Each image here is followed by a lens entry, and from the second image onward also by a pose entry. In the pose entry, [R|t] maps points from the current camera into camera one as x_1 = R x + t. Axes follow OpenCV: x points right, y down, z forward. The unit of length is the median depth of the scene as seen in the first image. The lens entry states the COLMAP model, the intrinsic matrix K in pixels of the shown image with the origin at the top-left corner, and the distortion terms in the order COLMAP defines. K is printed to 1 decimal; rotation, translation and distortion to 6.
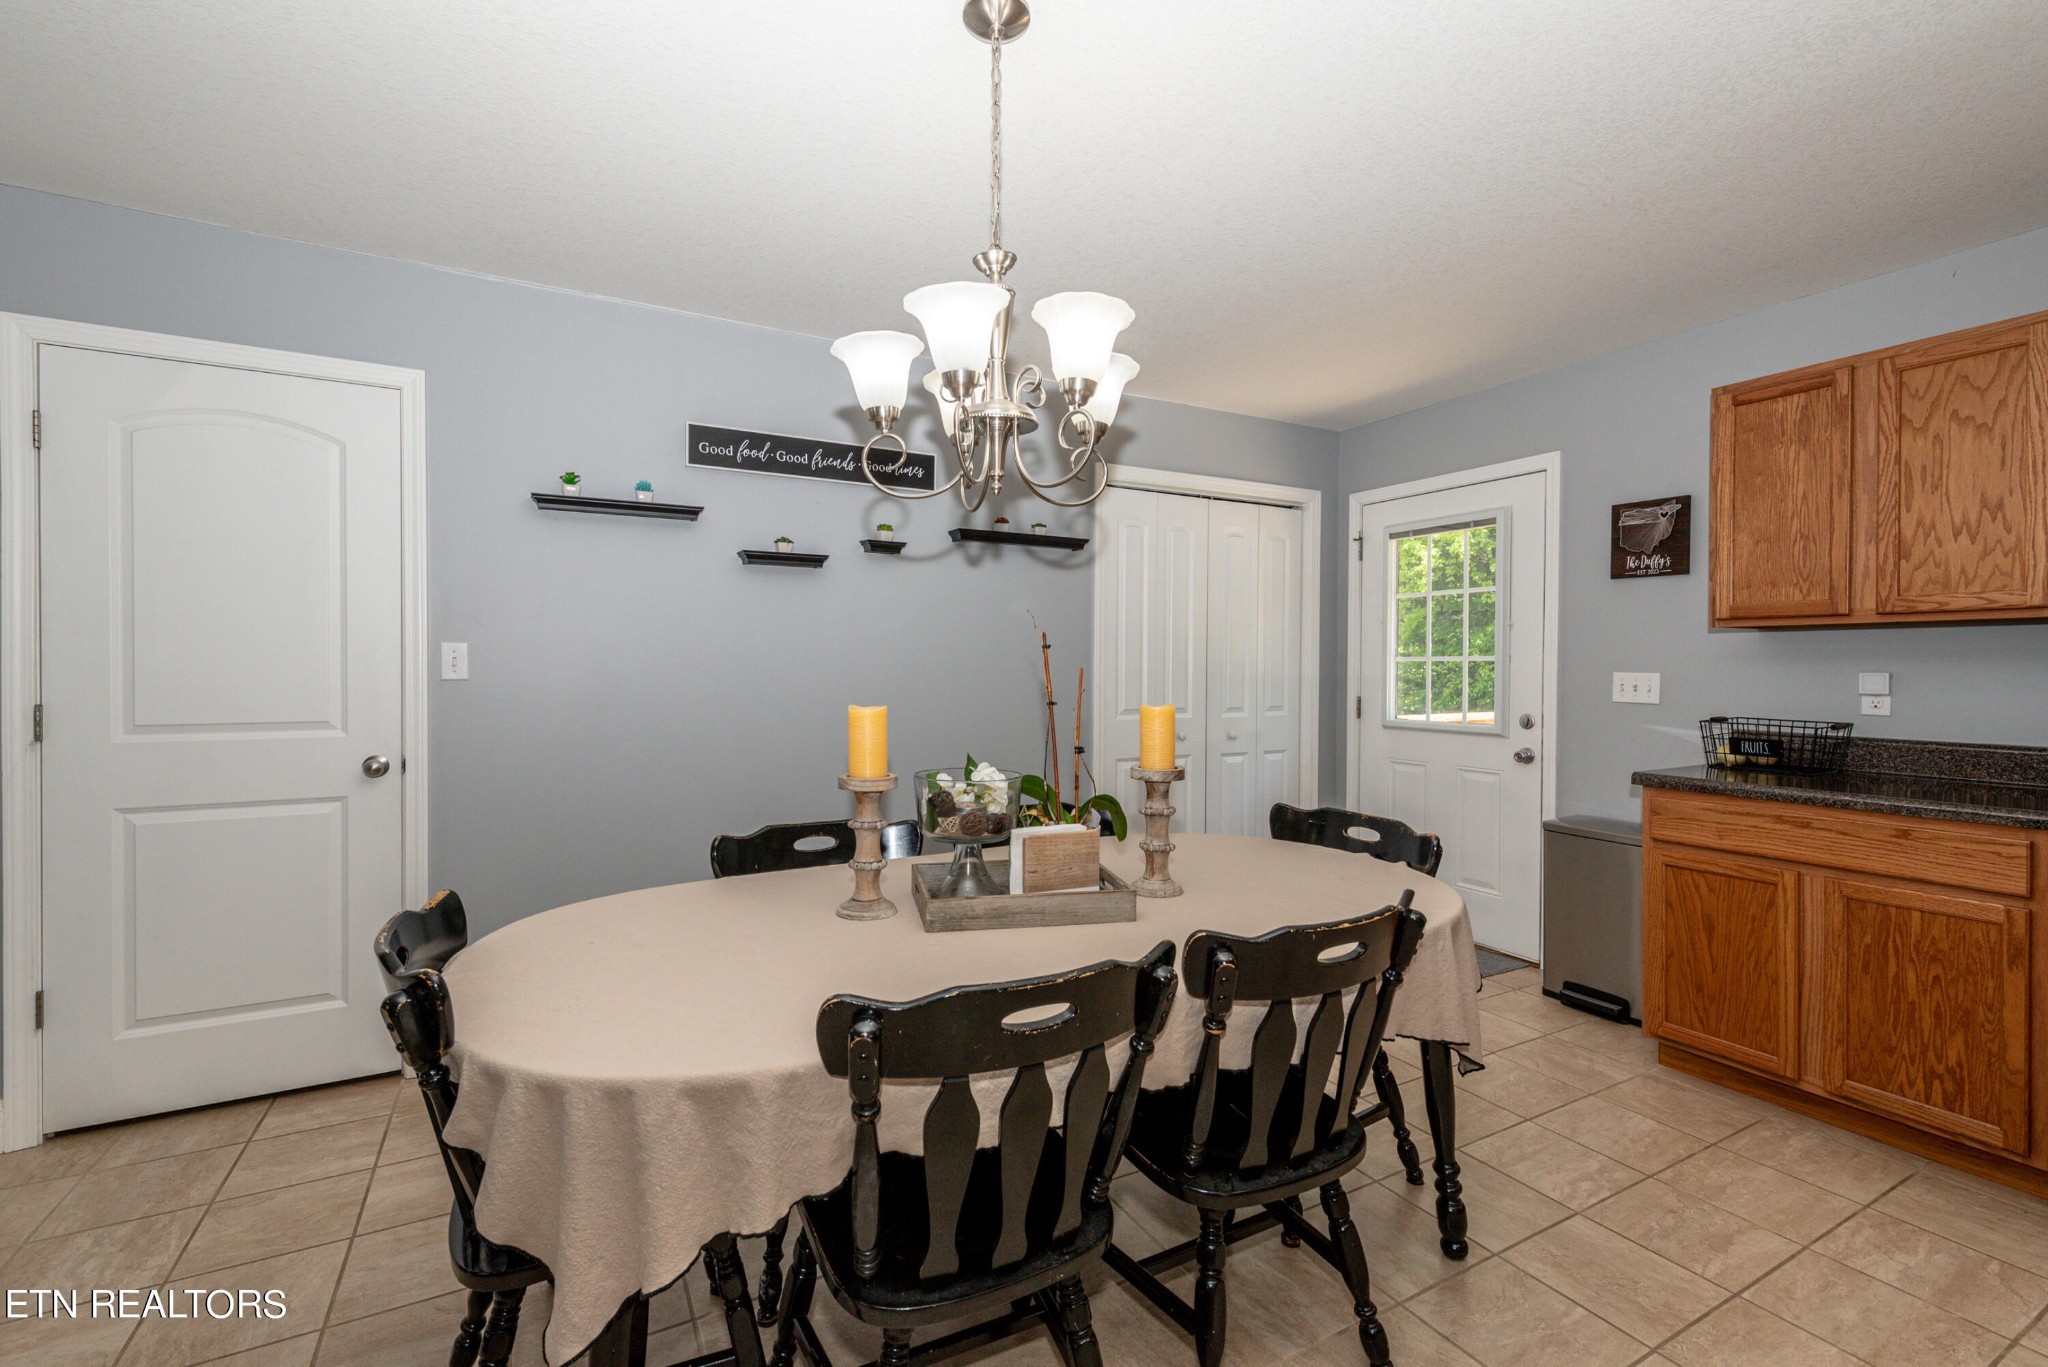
lens RADIAL K [[886.3, 0, 1018.7], [0, 886.3, 676.1], [0, 0, 1]] dist [0.011605, -0.004435]
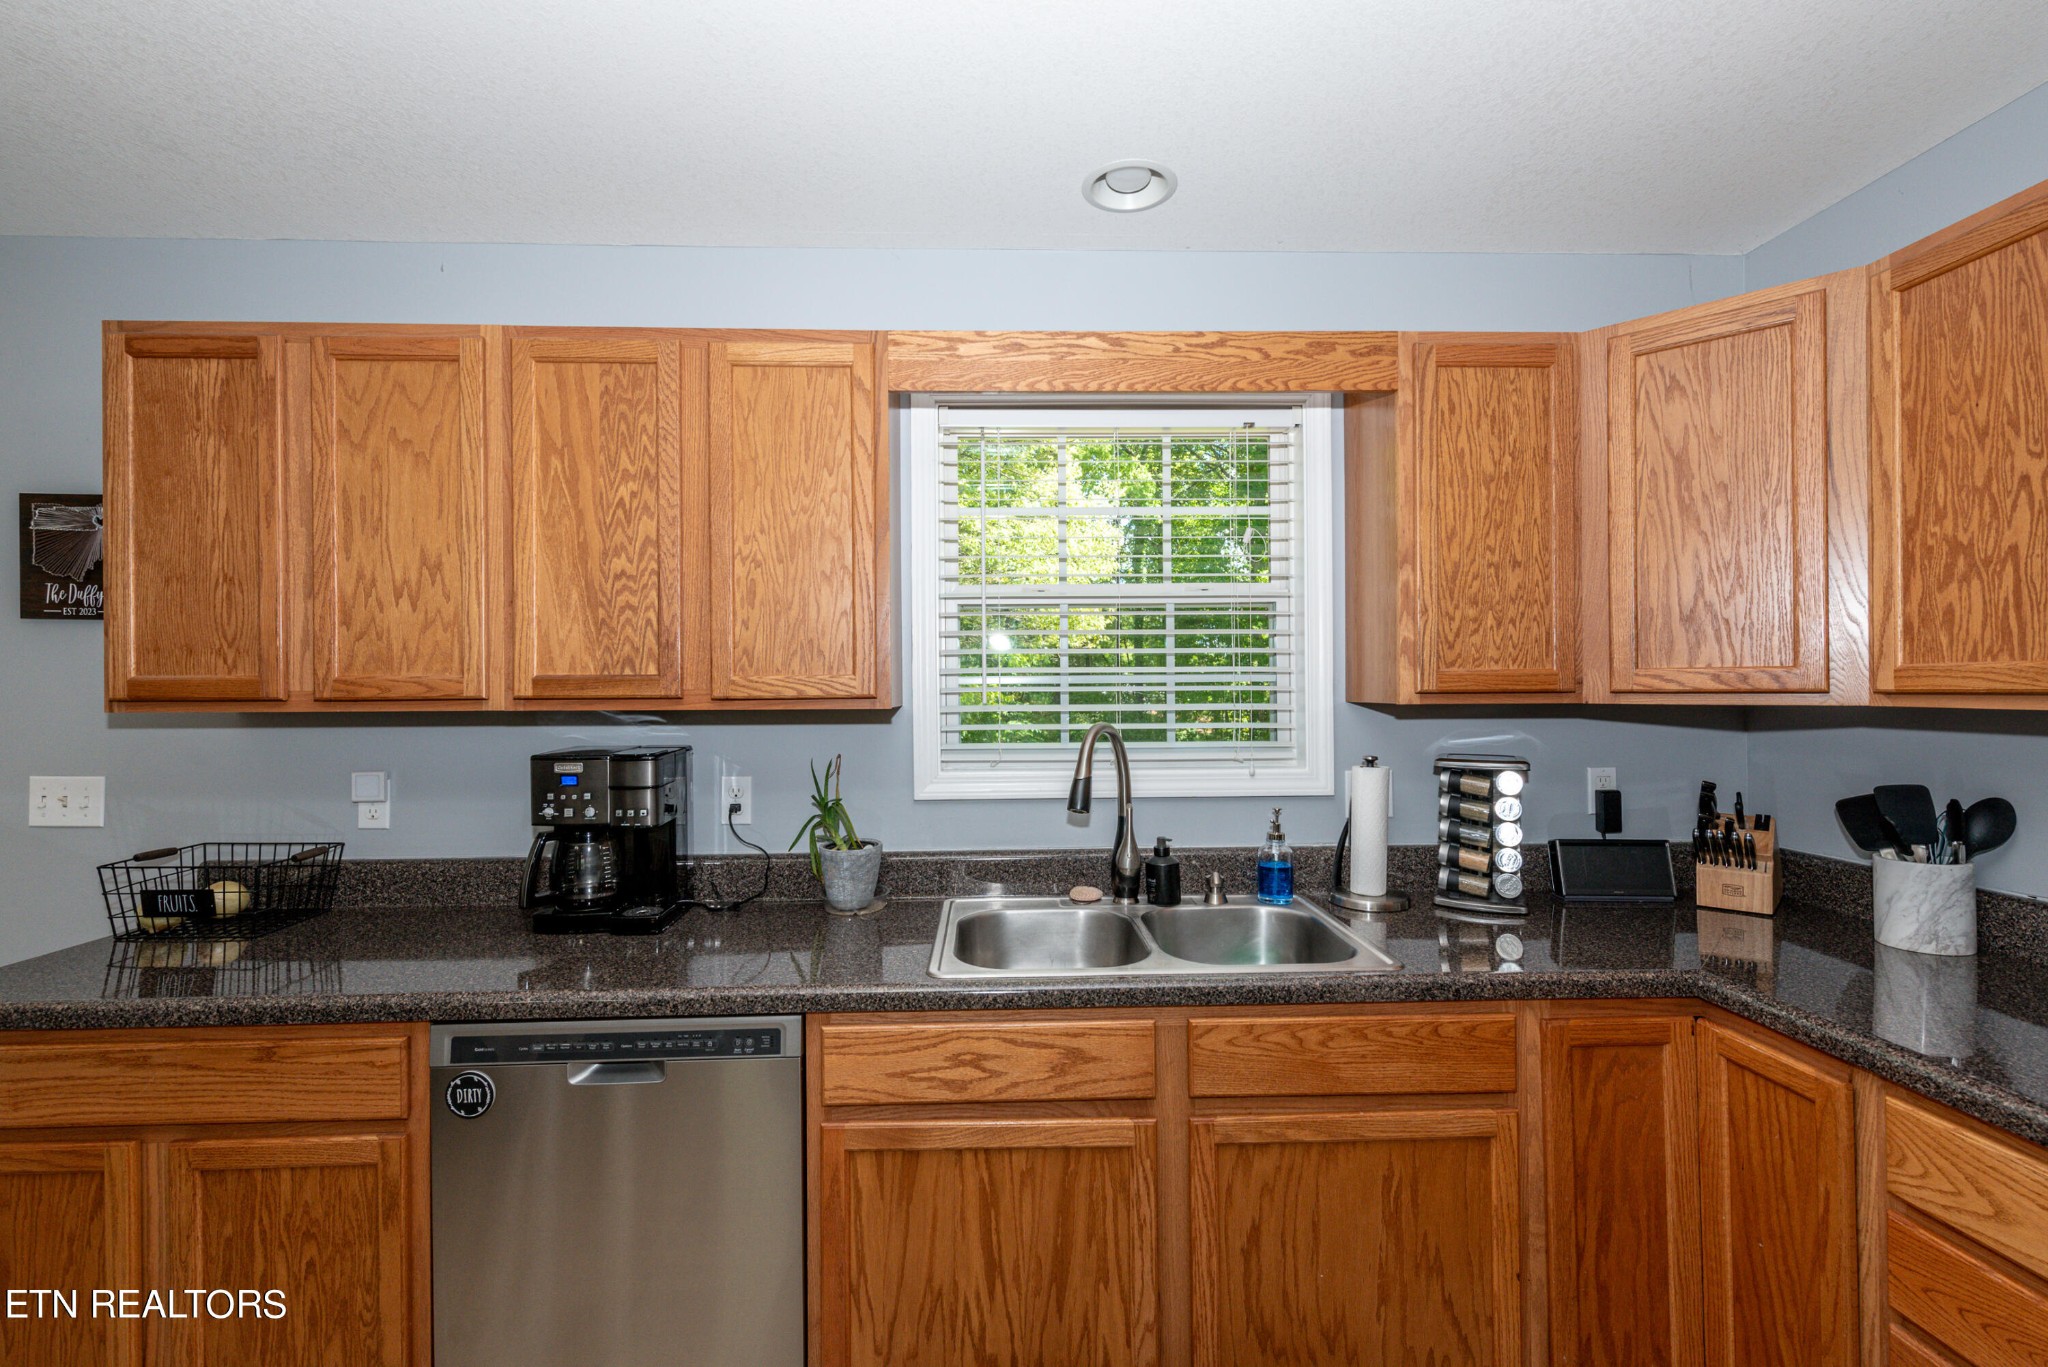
lens RADIAL K [[886.3, 0, 1025.1], [0, 886.3, 697.7], [0, 0, 1]] dist [0.011605, -0.004435]
pose [[0.445809, -0.014427, 0.895012, 0.597870], [0.016562, 0.999832, 0.007866, -0.069411], [-0.894975, 0.011317, 0.445973, 0.197954]]
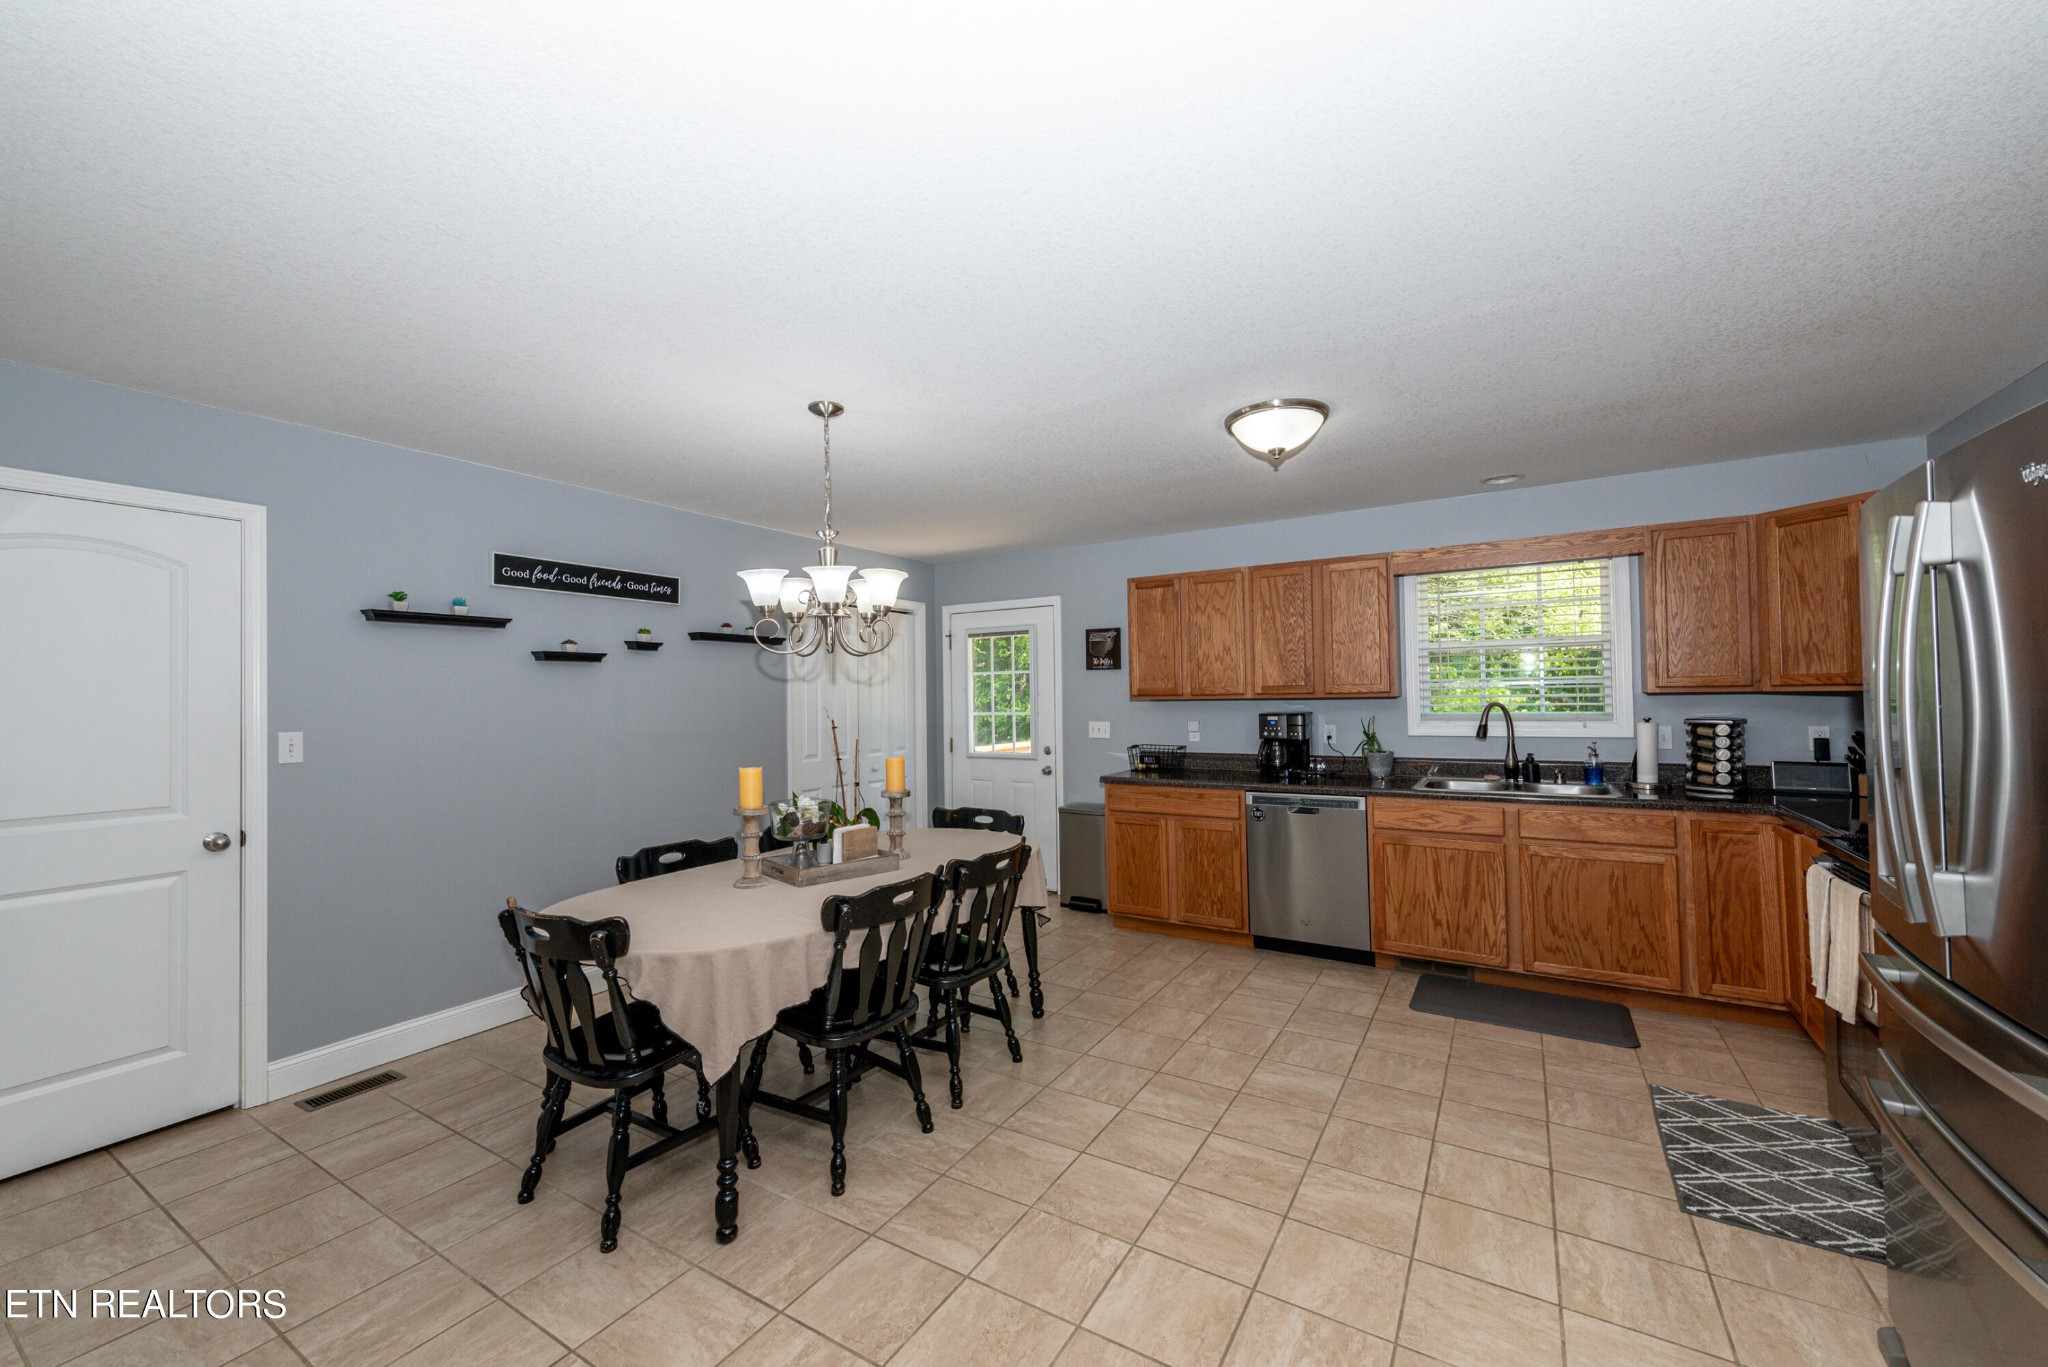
lens RADIAL K [[803.7, 0, 1016.7], [0, 803.7, 680.3], [0, 0, 1]] dist [0.010269, -0.000753]
pose [[0.870946, -0.005727, 0.491345, -0.360491], [0.023487, 0.999274, -0.029985, -0.058196], [-0.490817, 0.037656, 0.870449, -0.486278]]
